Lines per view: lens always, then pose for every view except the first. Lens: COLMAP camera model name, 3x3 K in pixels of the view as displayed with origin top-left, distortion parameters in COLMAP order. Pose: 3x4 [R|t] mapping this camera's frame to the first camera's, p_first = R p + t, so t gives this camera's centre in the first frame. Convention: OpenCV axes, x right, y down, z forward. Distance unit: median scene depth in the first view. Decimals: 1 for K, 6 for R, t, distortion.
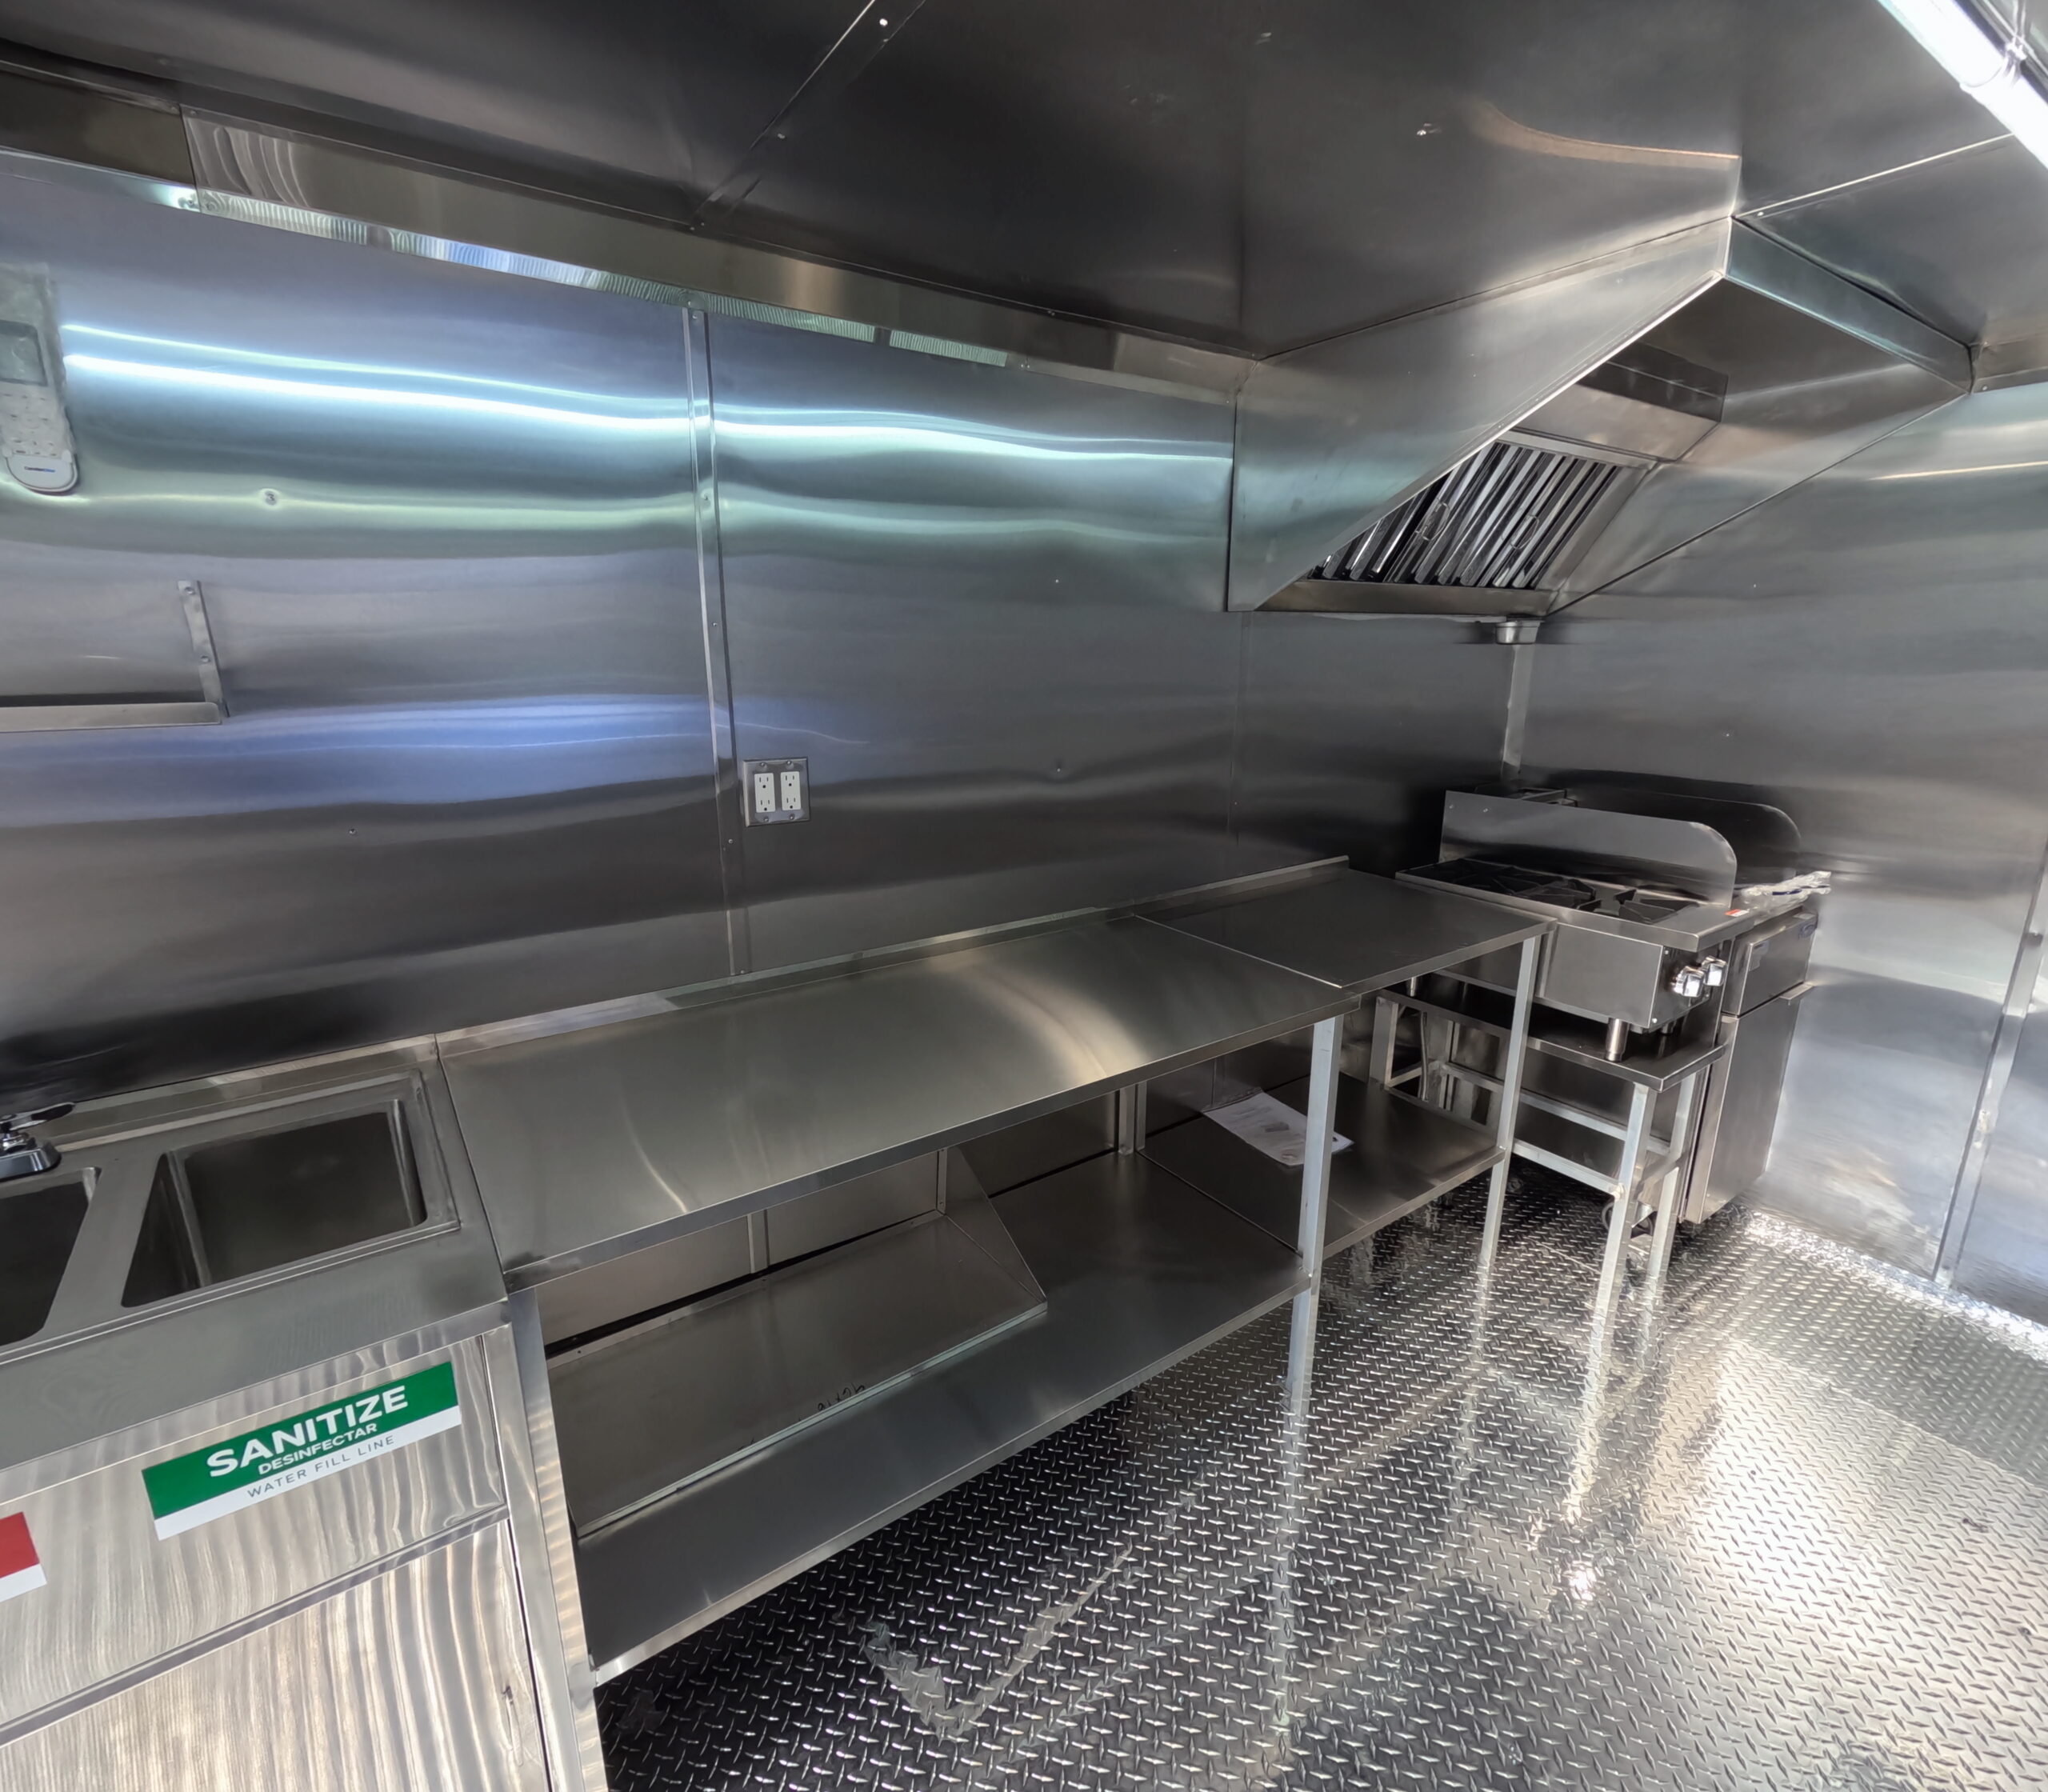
lens RADIAL K [[985.6, 0, 1024.0], [0, 985.6, 896.0], [0, 0, 1]] dist [0.001573, 0.000994]
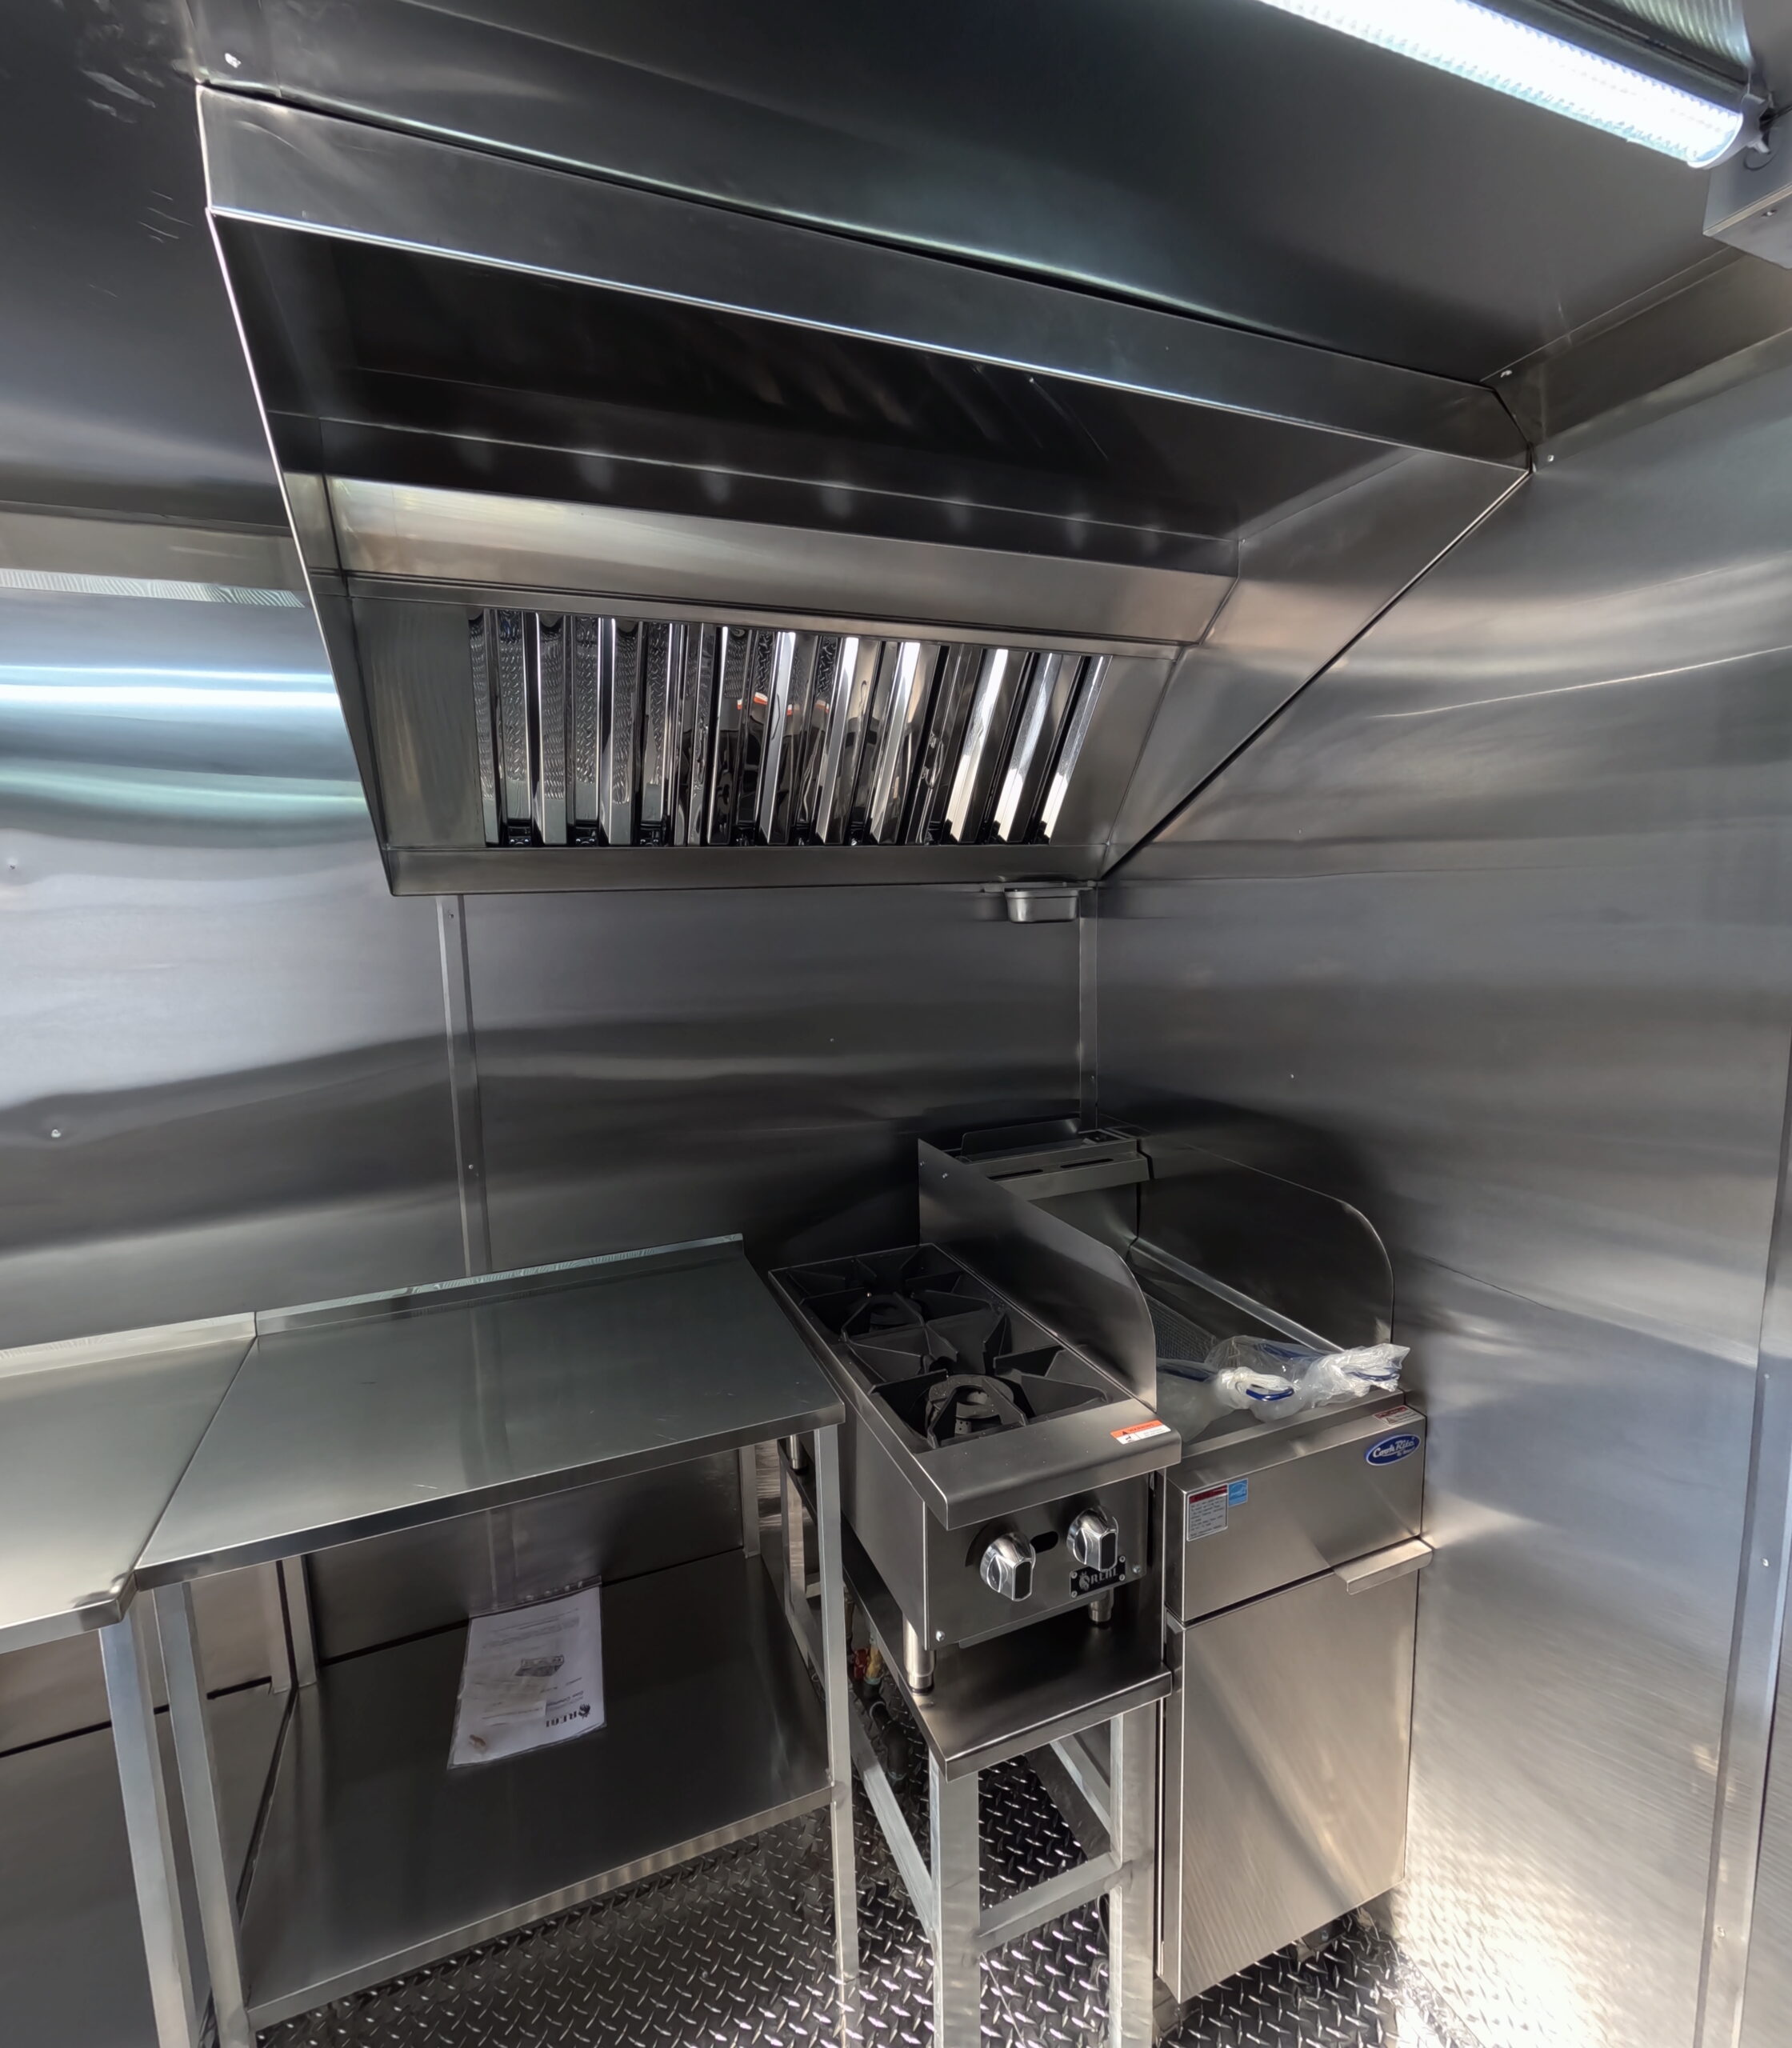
lens RADIAL K [[985.6, 0, 904.0], [0, 985.6, 1018.1], [0, 0, 1]] dist [0.001573, 0.000994]
pose [[0.972523, 0.004684, -0.232761, 0.855001], [-0.030607, 0.993692, -0.107886, -0.172868], [0.230788, 0.112045, 0.966531, 0.504625]]
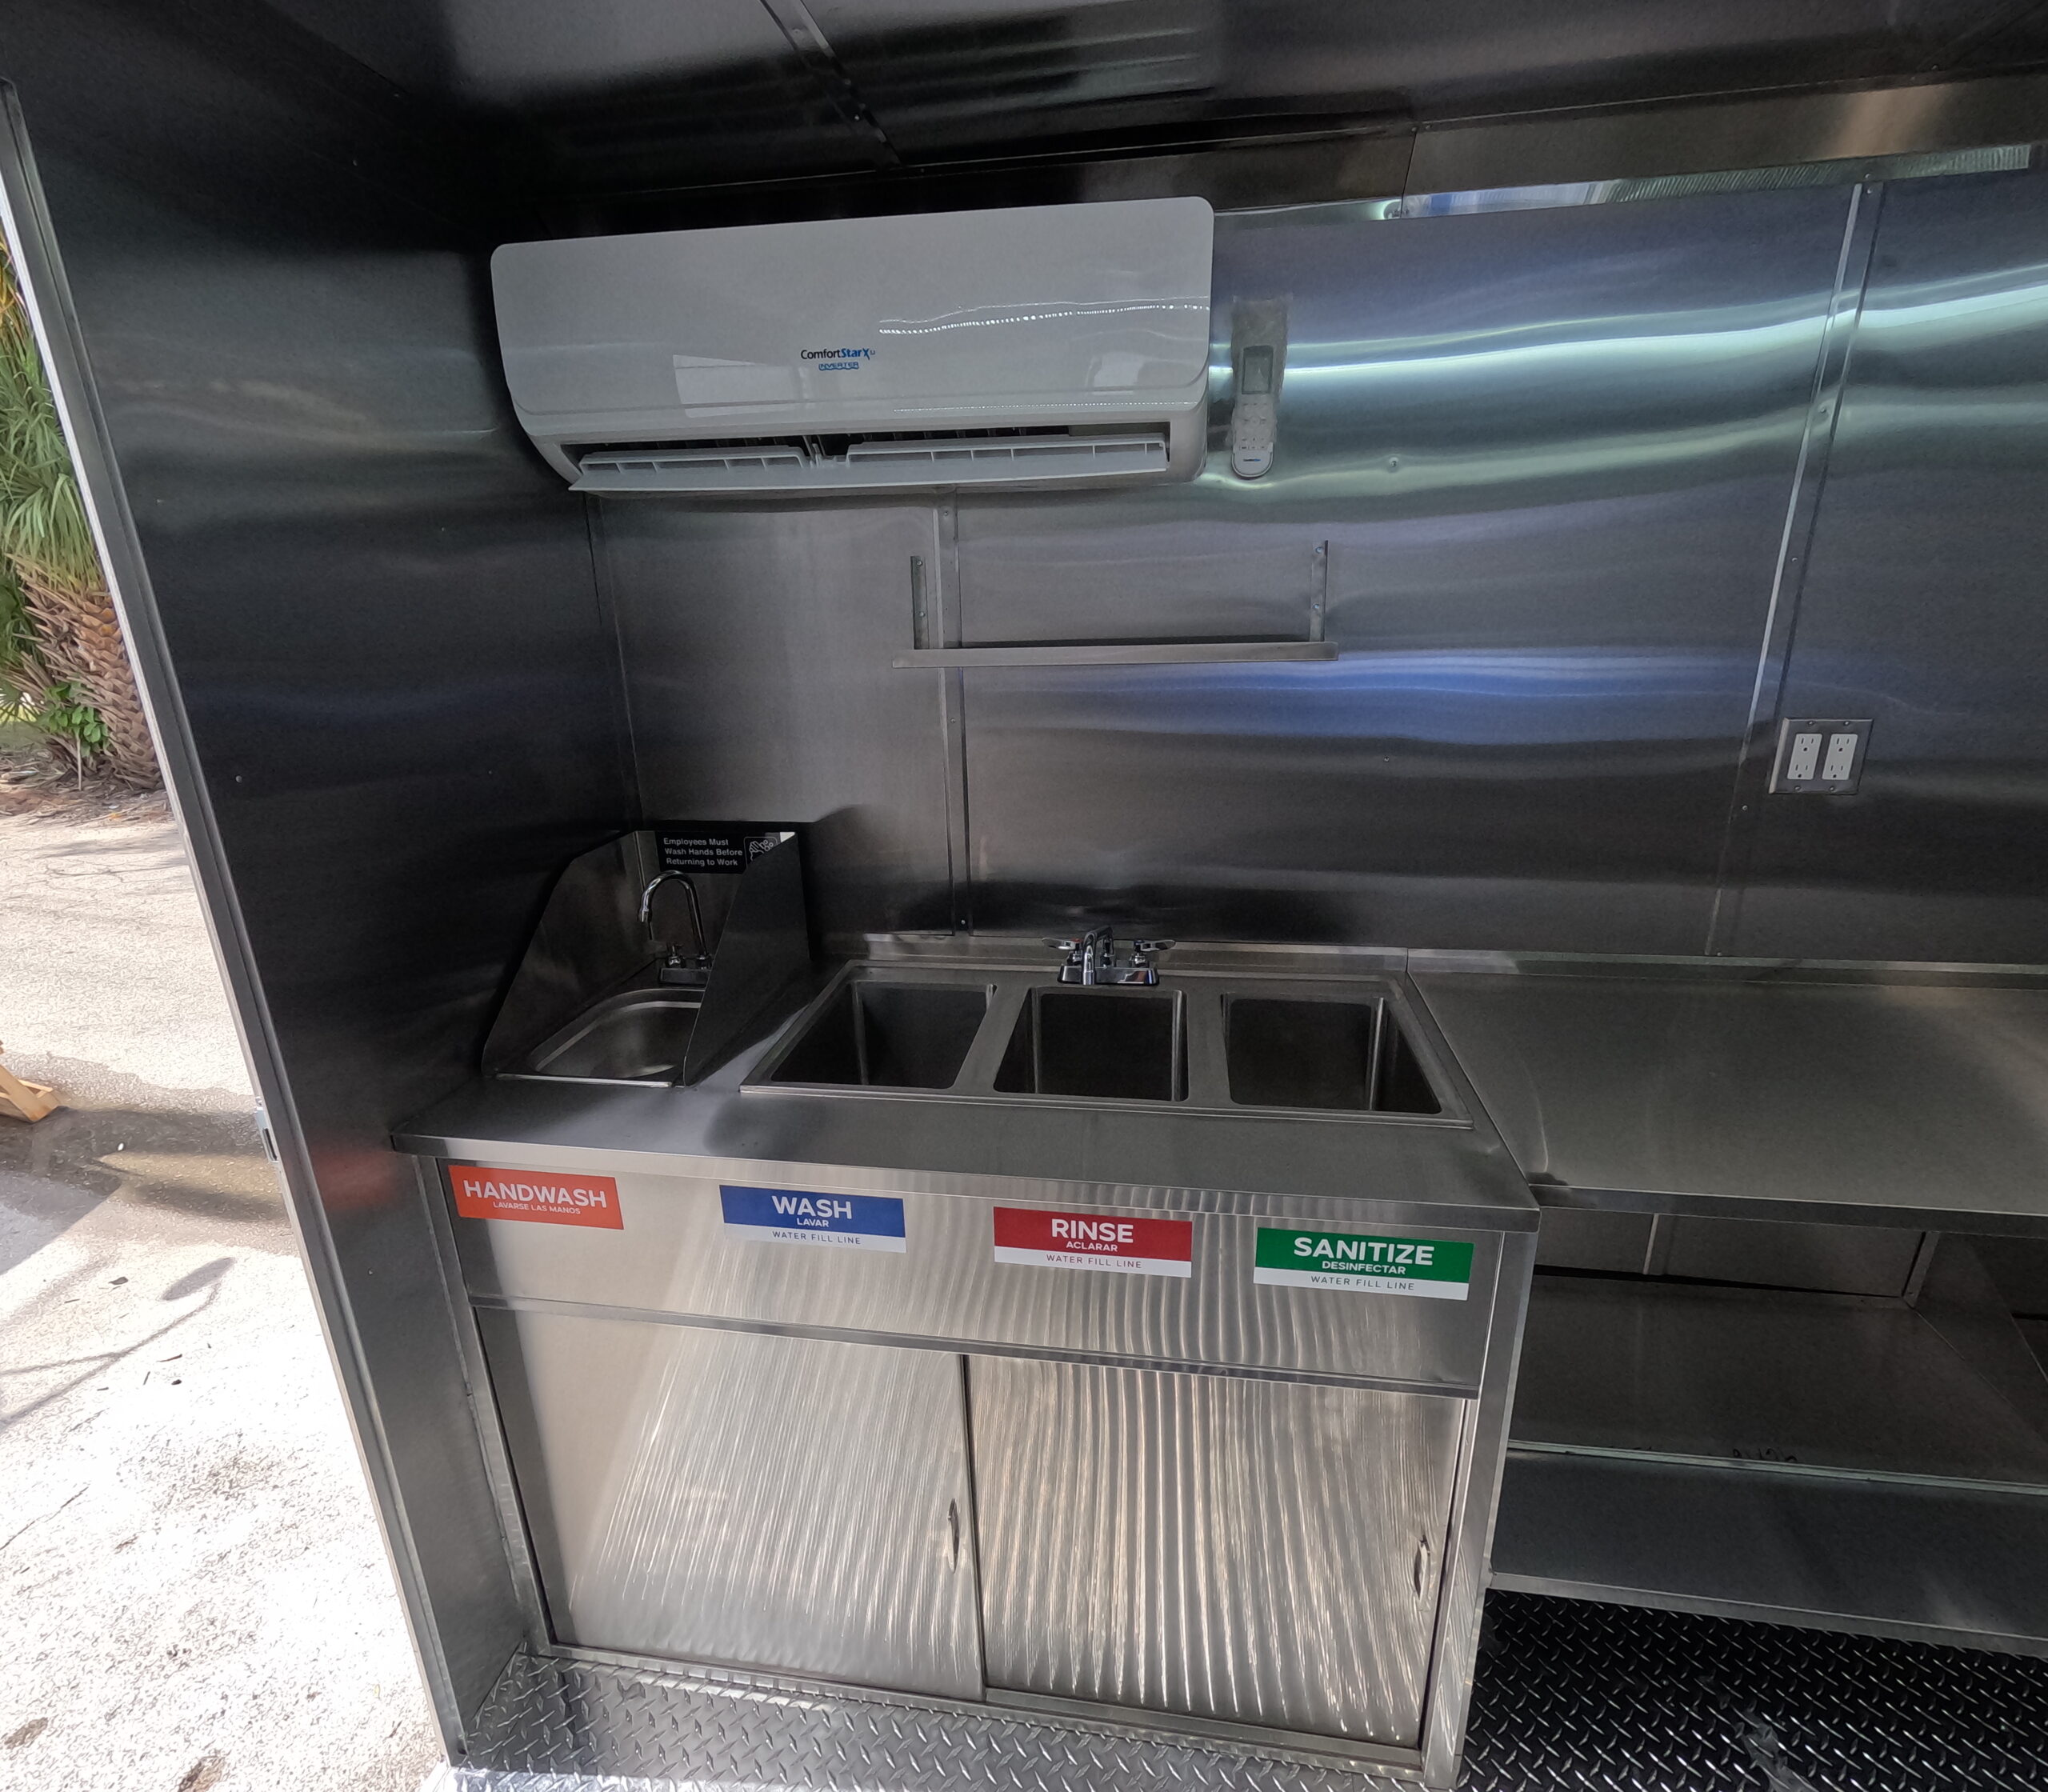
lens RADIAL K [[999.5, 0, 1024.0], [0, 999.5, 896.0], [0, 0, 1]] dist [-0.001936, 0.002432]
pose [[0.720116, 0.180722, -0.669905, -0.158426], [-0.149523, 0.983219, 0.104516, 0.027415], [0.677551, 0.024902, 0.735054, -0.106961]]
